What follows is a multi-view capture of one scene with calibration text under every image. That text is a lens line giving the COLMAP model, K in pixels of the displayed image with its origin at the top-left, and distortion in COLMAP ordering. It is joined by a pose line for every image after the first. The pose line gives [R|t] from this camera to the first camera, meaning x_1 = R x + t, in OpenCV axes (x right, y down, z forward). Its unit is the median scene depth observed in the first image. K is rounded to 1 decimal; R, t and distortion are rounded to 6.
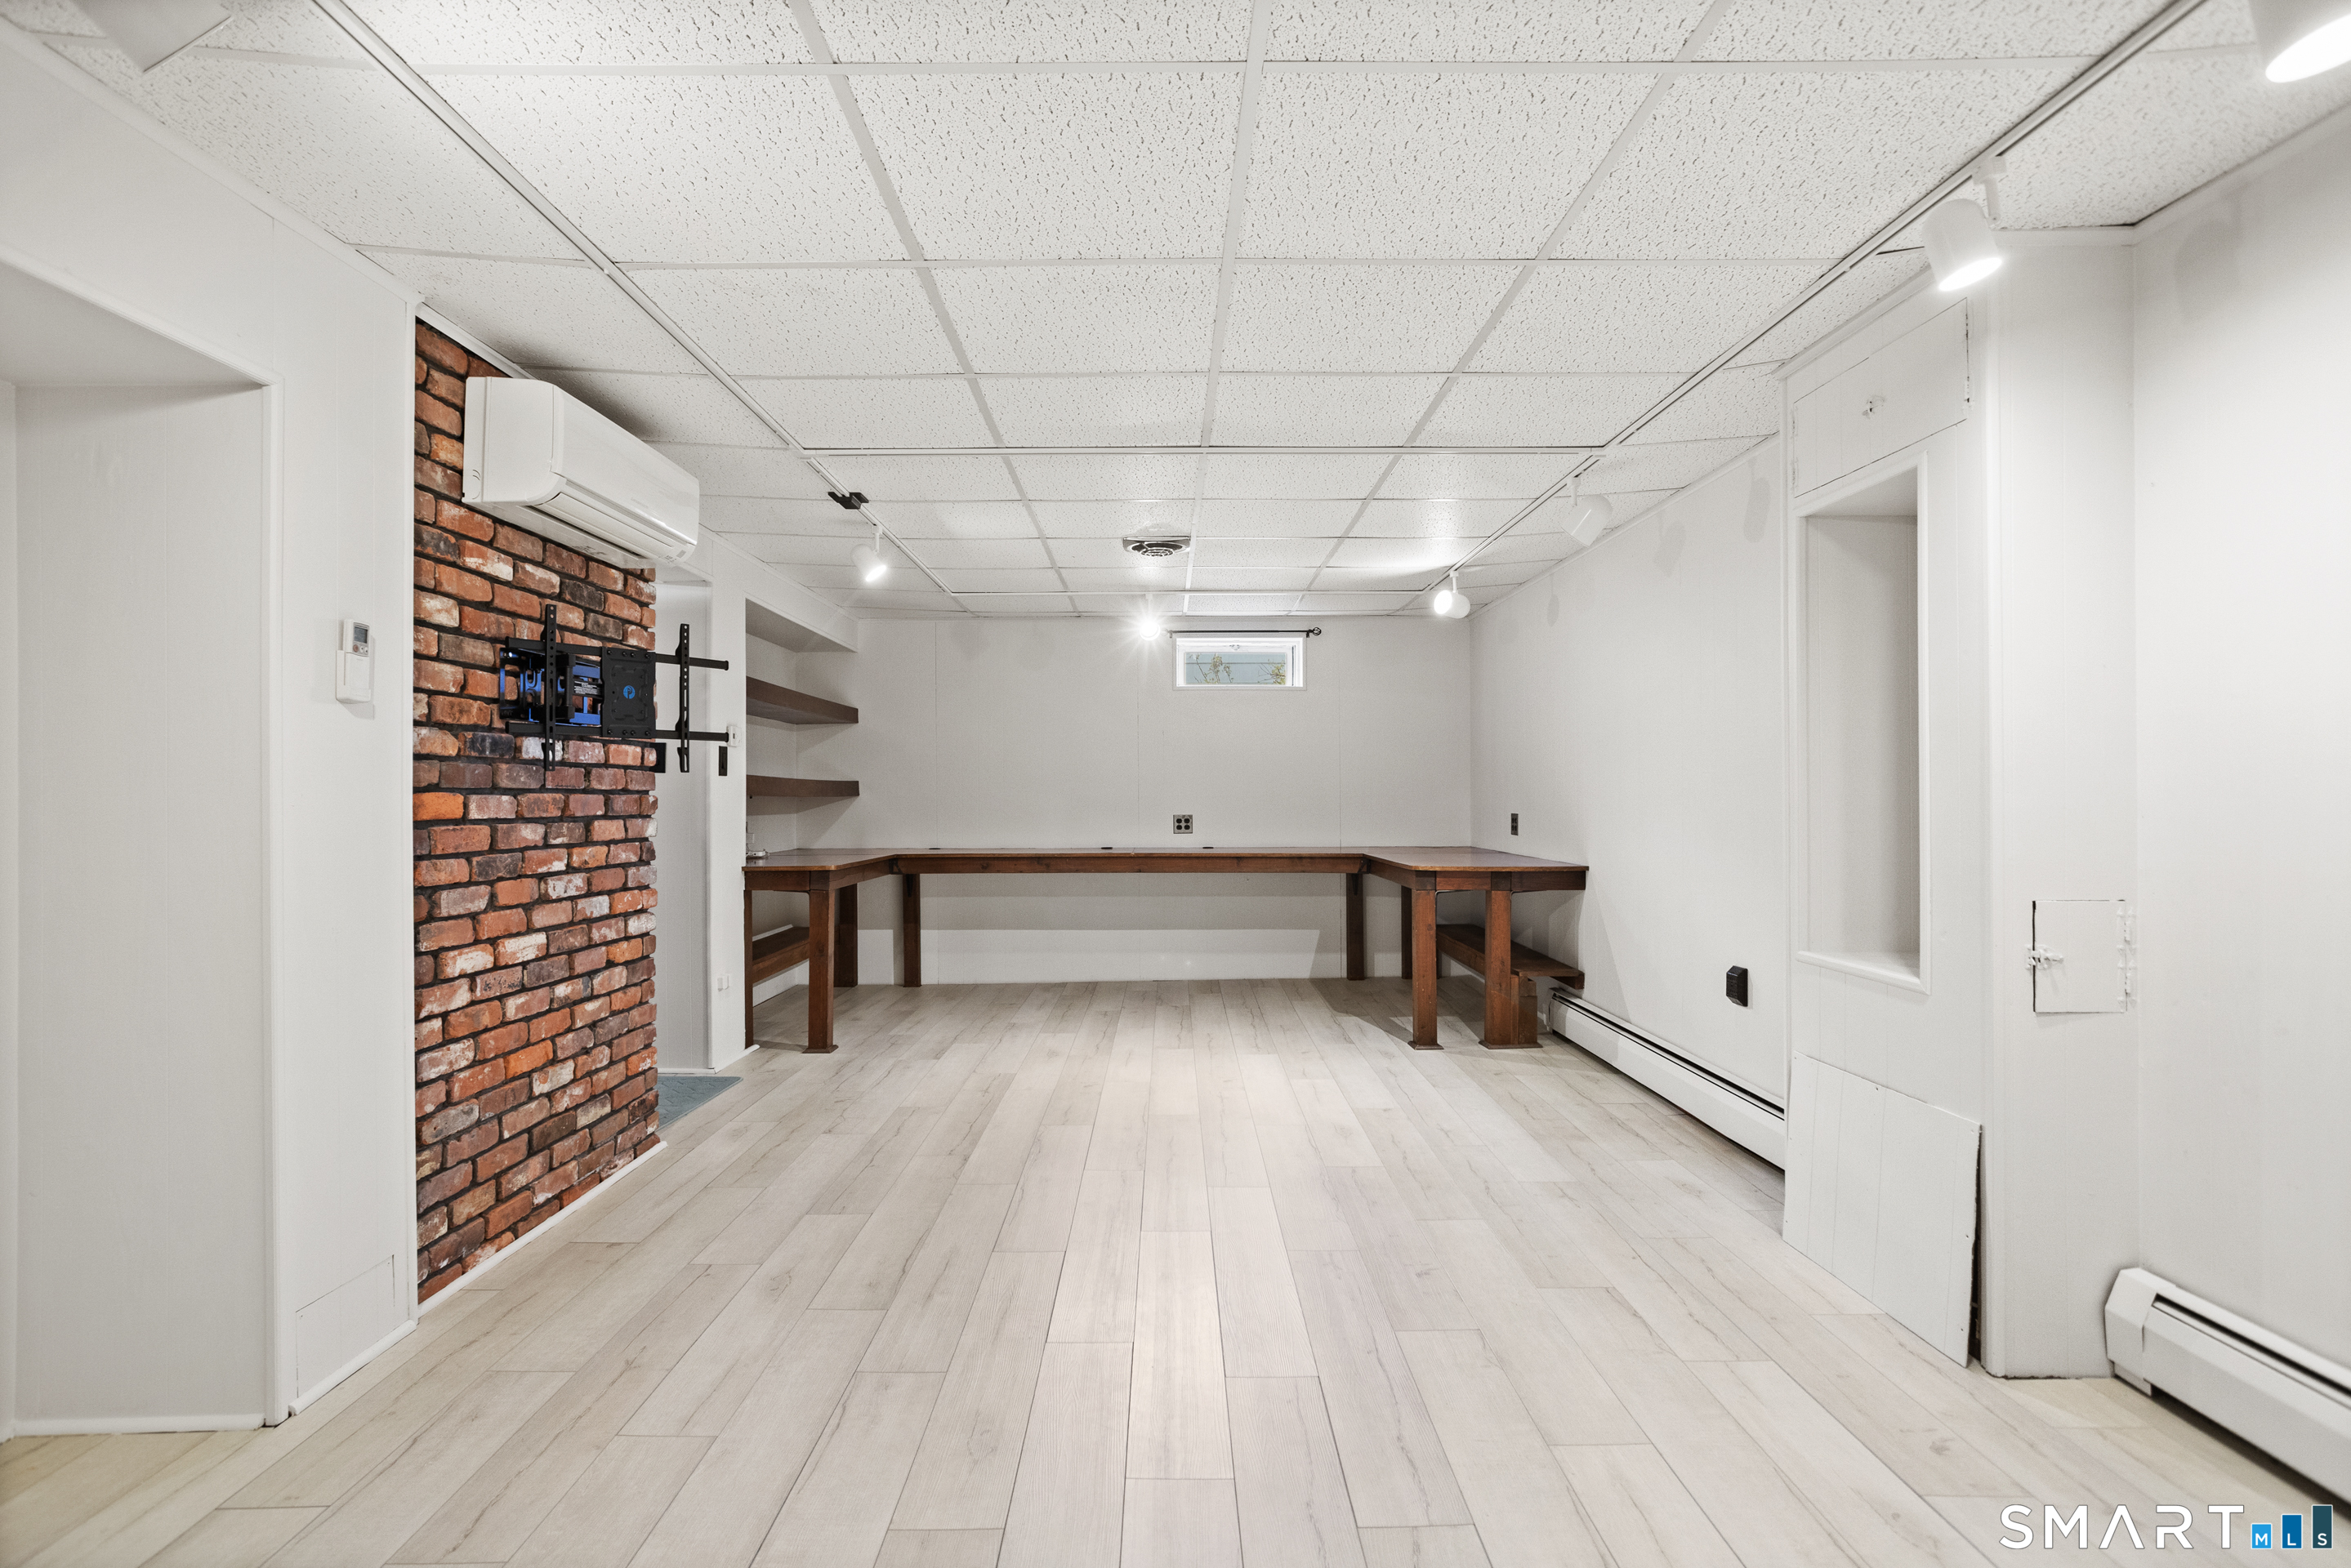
lens RADIAL K [[1156.7, 0, 1169.6], [0, 1156.7, 785.8], [0, 0, 1]] dist [-0.046454, 0.035662]
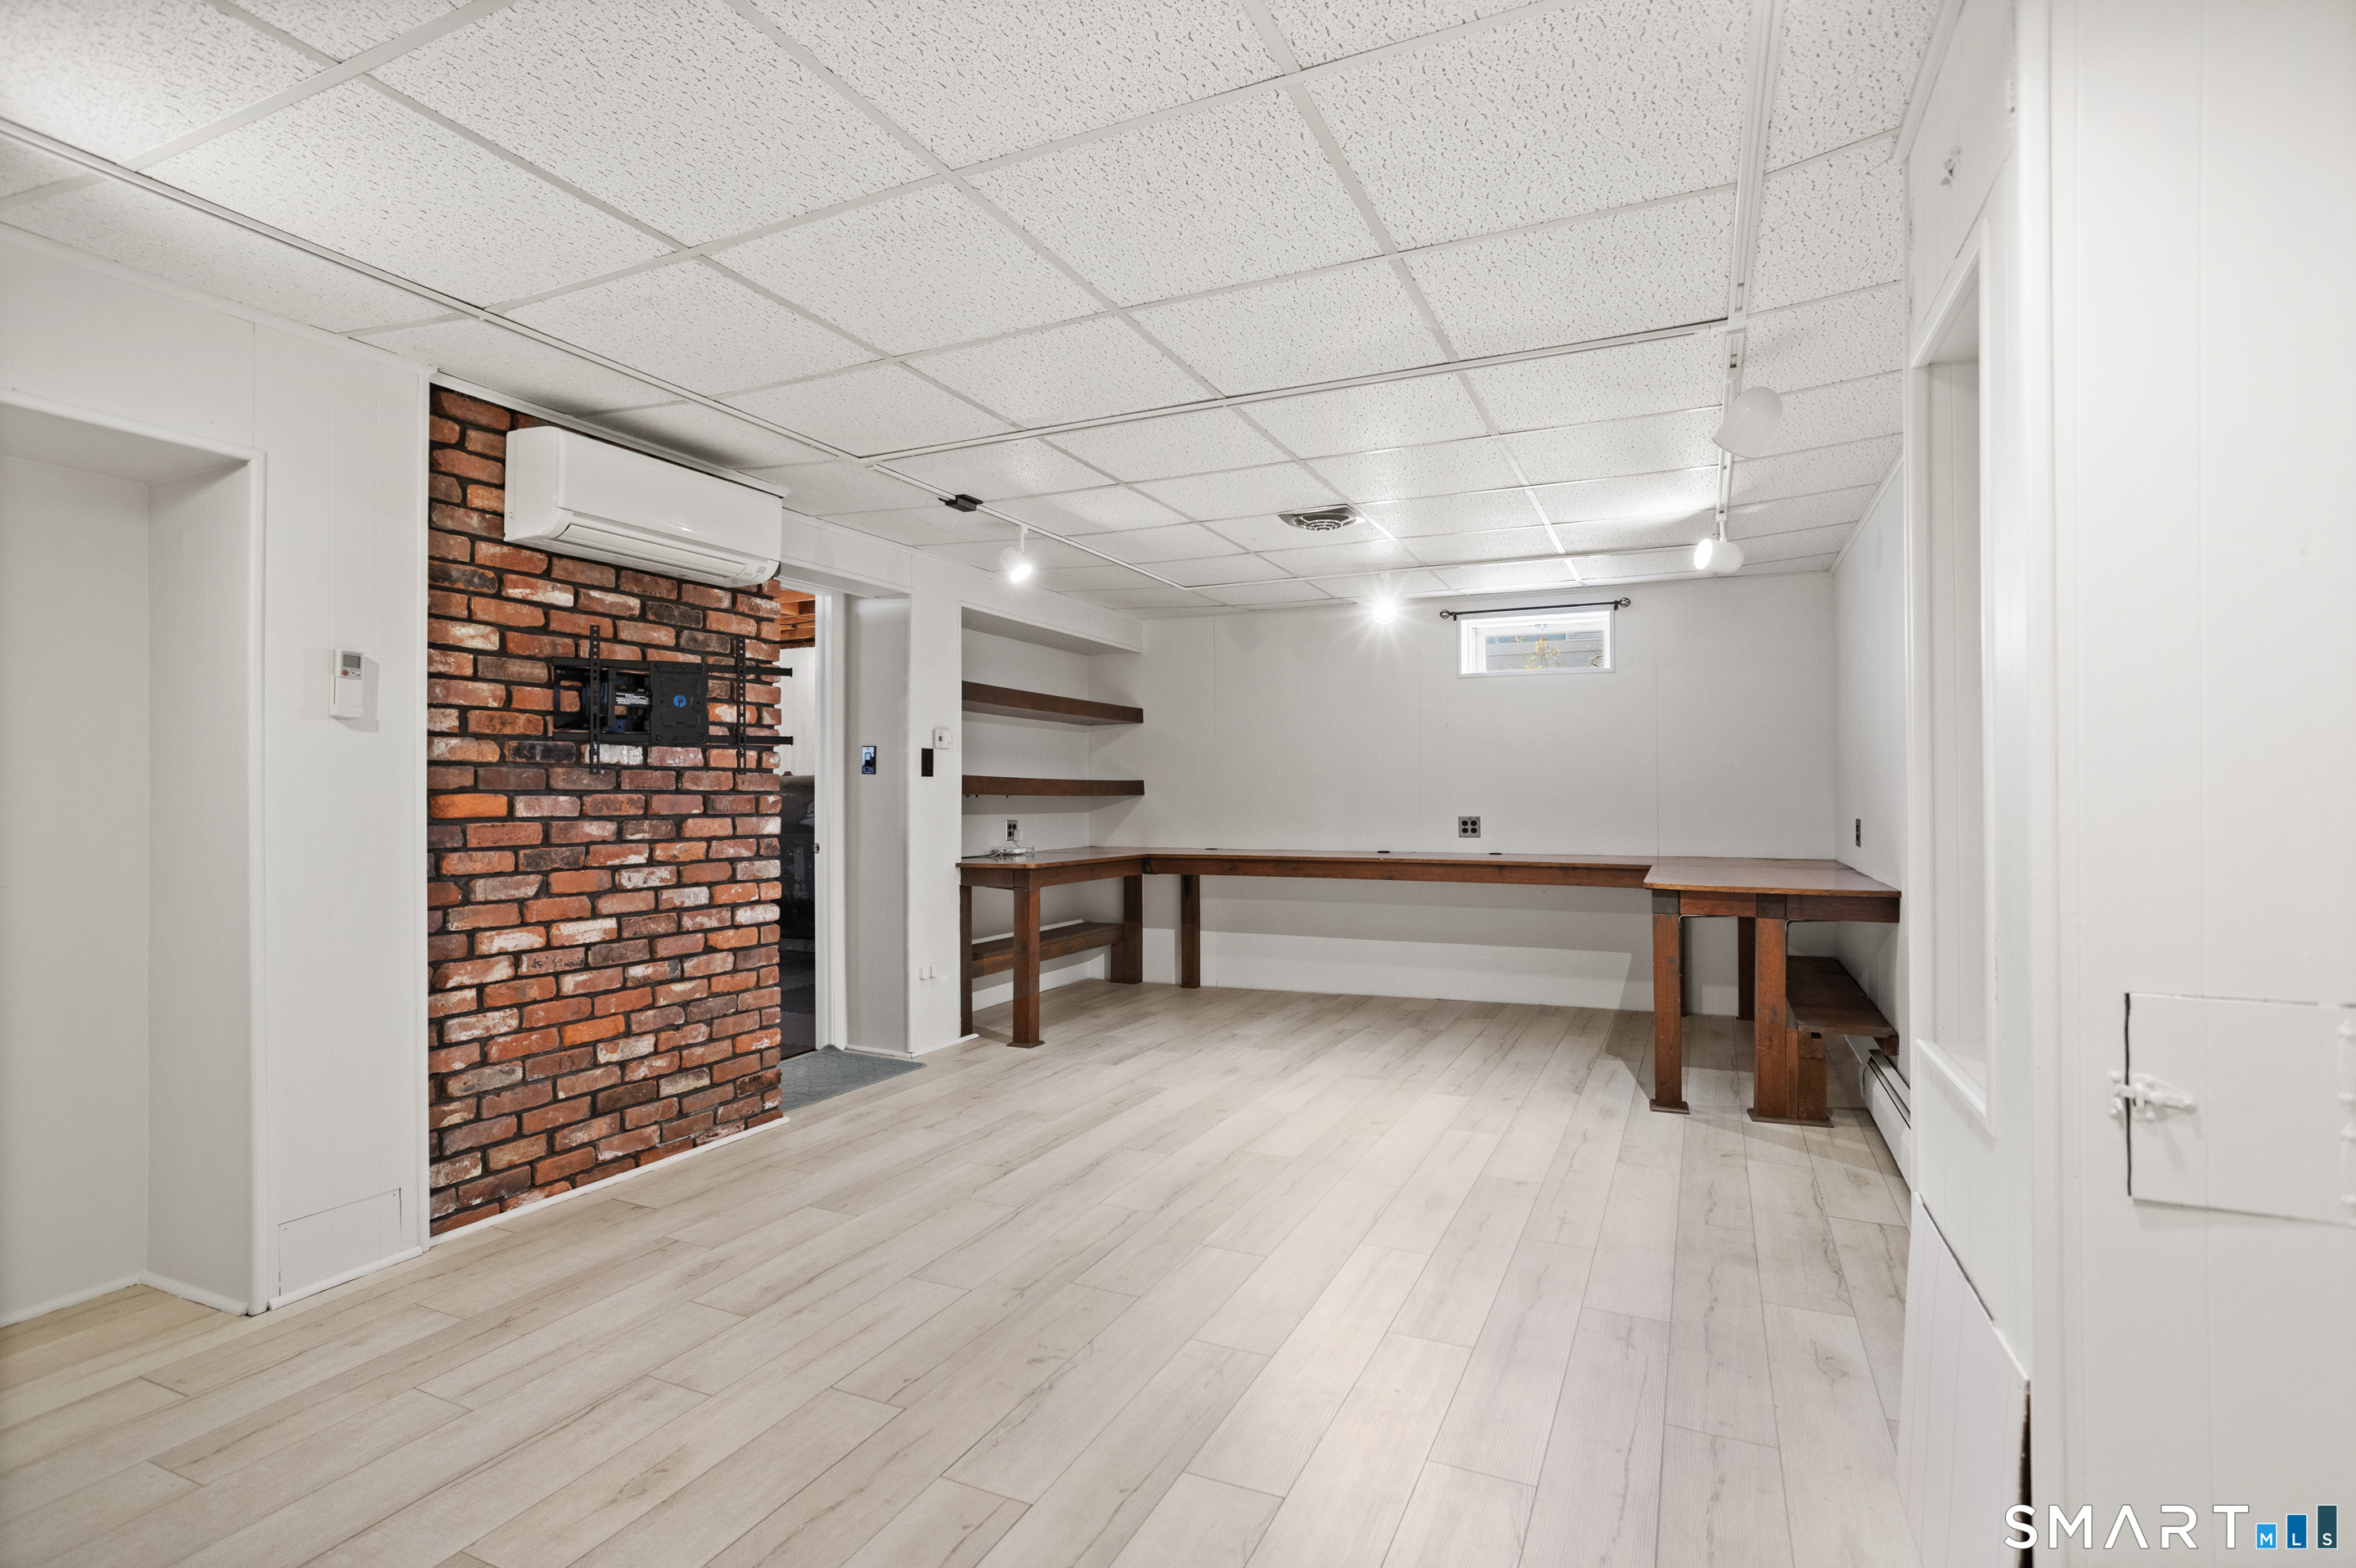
lens RADIAL K [[1152.6, 0, 1159.0], [0, 1152.6, 783.1], [0, 0, 1]] dist [-0.056031, 0.042033]
pose [[0.903860, -0.002892, -0.427818, 0.398475], [0.002778, 0.999996, -0.000891, -0.001612], [0.427819, -0.000383, 0.903864, 0.212941]]
